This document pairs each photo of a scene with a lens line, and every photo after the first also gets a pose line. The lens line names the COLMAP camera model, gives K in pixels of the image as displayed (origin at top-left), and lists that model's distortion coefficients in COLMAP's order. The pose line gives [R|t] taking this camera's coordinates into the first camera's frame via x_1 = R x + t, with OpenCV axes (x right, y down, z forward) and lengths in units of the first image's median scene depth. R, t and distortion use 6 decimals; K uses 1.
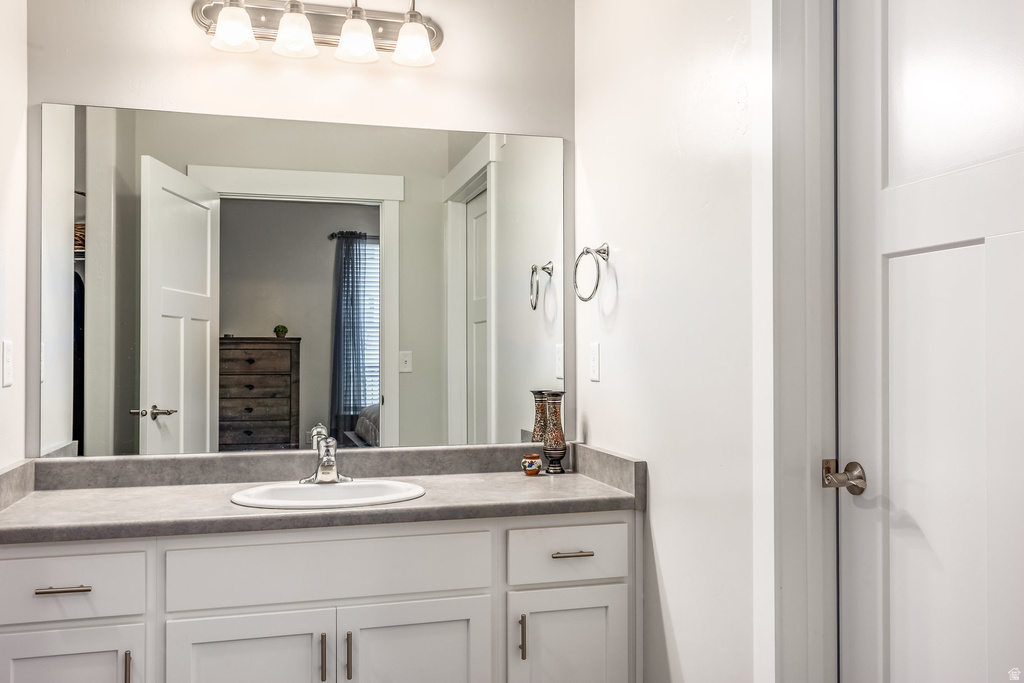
lens RADIAL K [[880.1, 0, 512.0], [0, 880.1, 341.5], [0, 0, 1]] dist [0.002098, 0.003079]
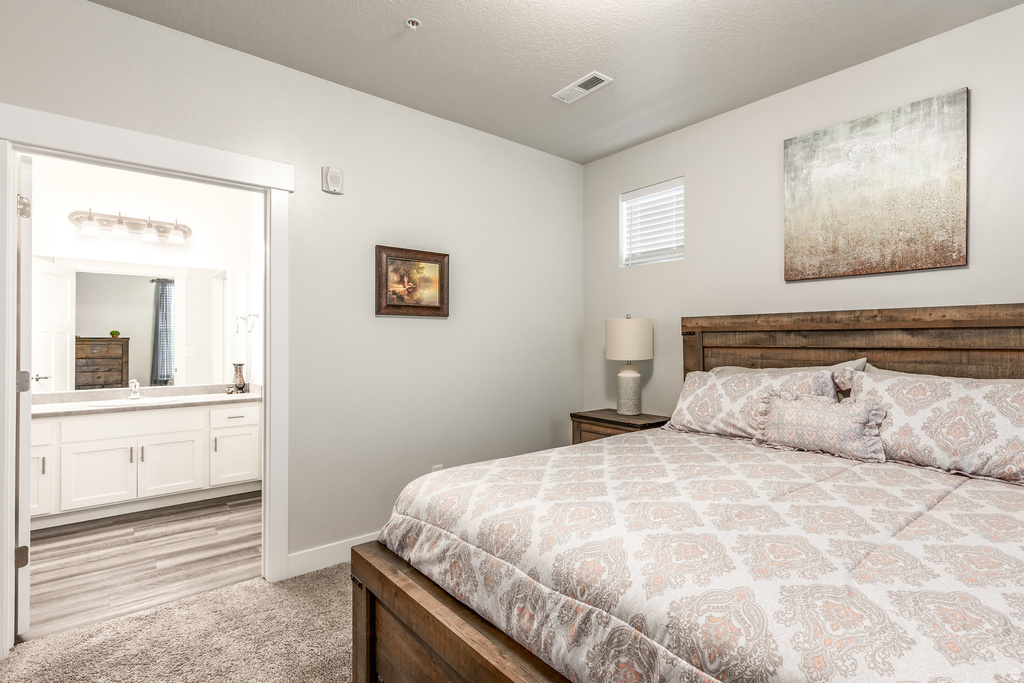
lens RADIAL K [[499.3, 0, 551.6], [0, 499.3, 339.5], [0, 0, 1]] dist [0.004262, -0.000081]
pose [[0.897022, 0.002146, 0.441981, 0.157962], [-0.005956, 0.999956, 0.007233, -0.025464], [-0.441946, -0.009120, 0.896995, -0.581015]]
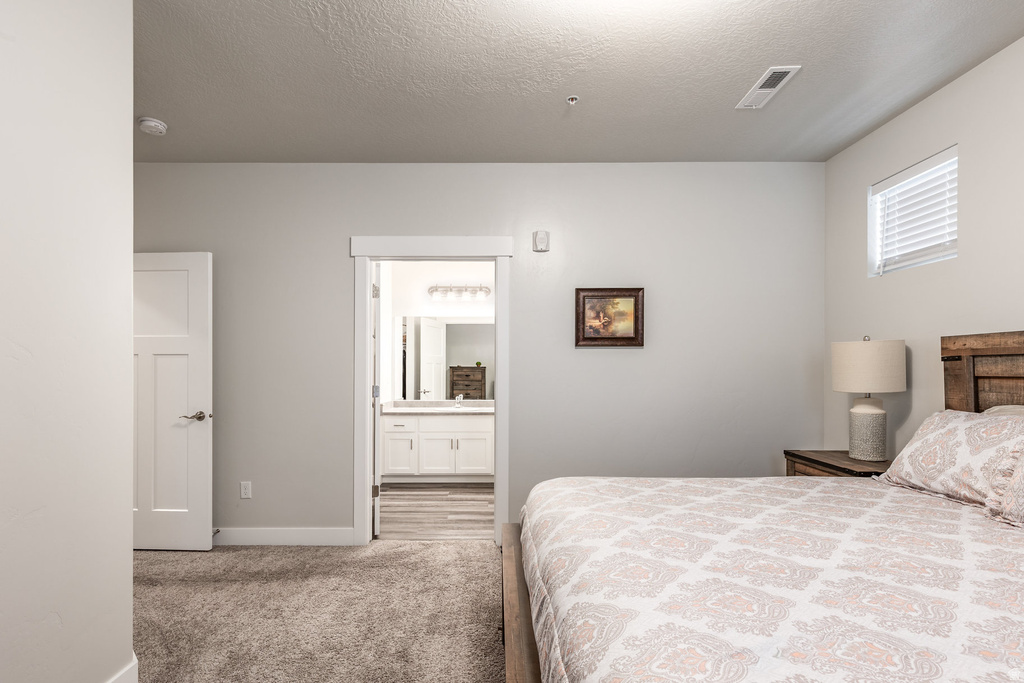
lens RADIAL K [[475.5, 0, 497.0], [0, 475.5, 370.0], [0, 0, 1]] dist [0.001666, -0.000538]
pose [[0.962218, 0.002101, -0.272271, 0.340142], [0.001546, 0.999912, 0.013181, -0.025274], [0.272275, -0.013104, 0.962130, -0.644334]]
